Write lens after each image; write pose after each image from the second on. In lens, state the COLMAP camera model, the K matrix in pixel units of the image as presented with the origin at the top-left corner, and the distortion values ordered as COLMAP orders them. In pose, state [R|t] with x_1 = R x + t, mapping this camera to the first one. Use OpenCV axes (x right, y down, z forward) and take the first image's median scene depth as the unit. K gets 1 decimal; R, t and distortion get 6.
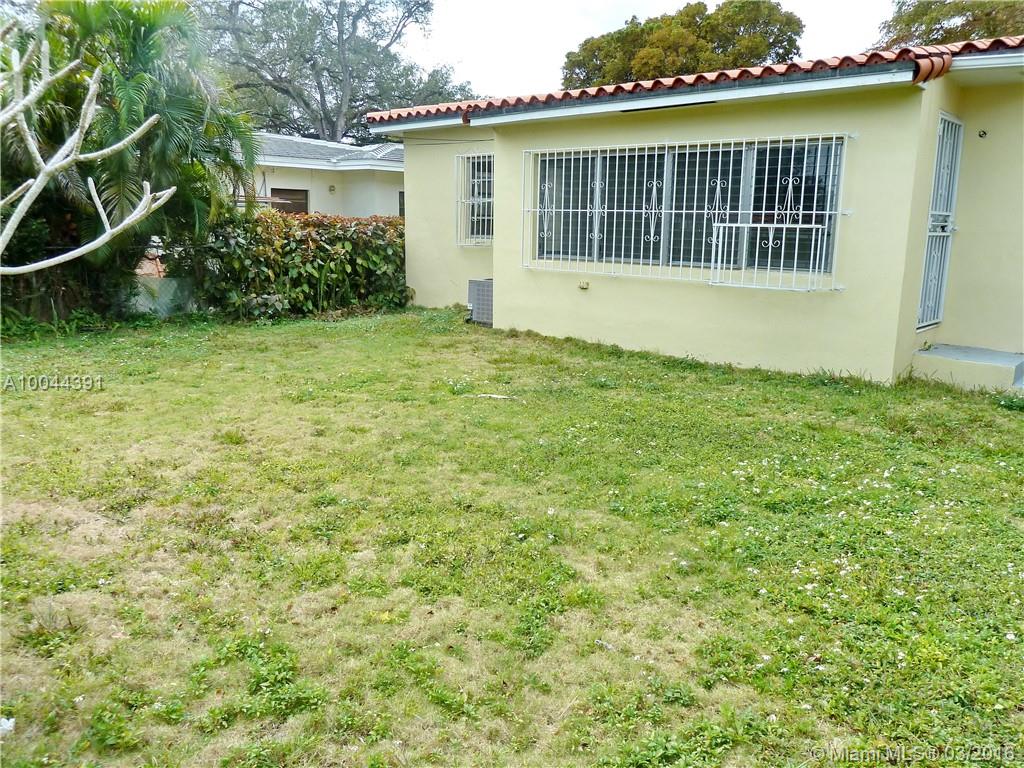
lens RADIAL K [[780.8, 0, 515.1], [0, 780.8, 388.6], [0, 0, 1]] dist [-0.012069, -0.023097]
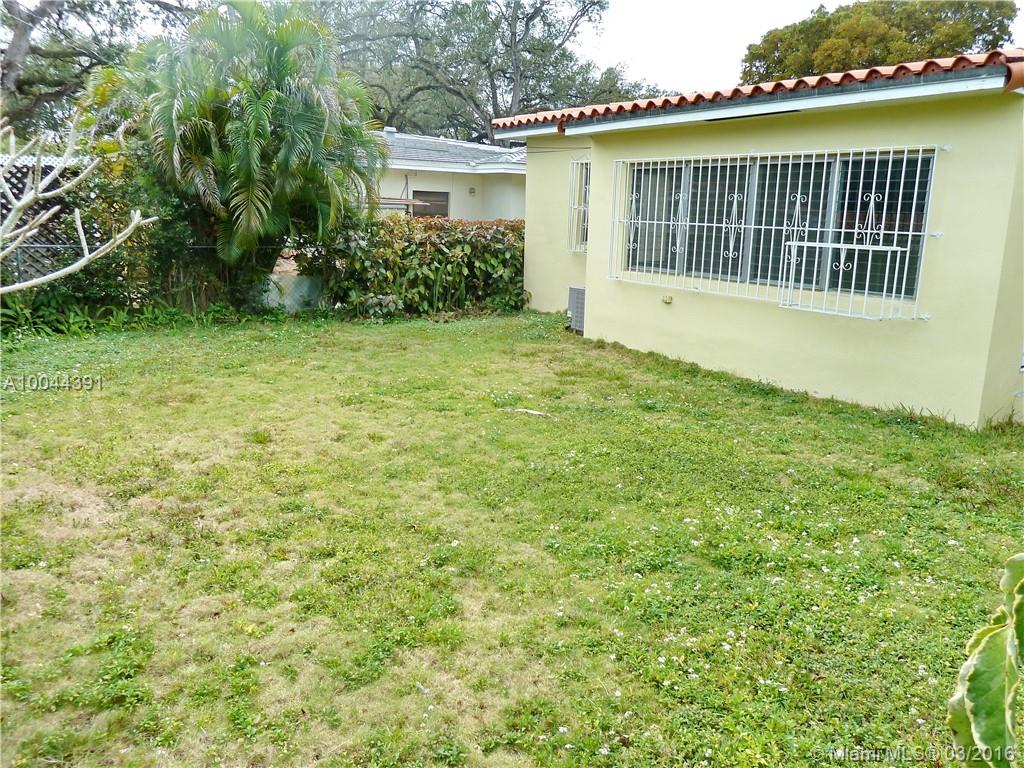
lens RADIAL K [[780.8, 0, 501.6], [0, 780.8, 385.0], [0, 0, 1]] dist [-0.012069, -0.023097]
pose [[0.969665, 0.061915, -0.236466, 0.133926], [-0.061671, 0.998061, 0.008437, -0.023828], [0.236530, 0.006402, 0.971603, 0.014755]]
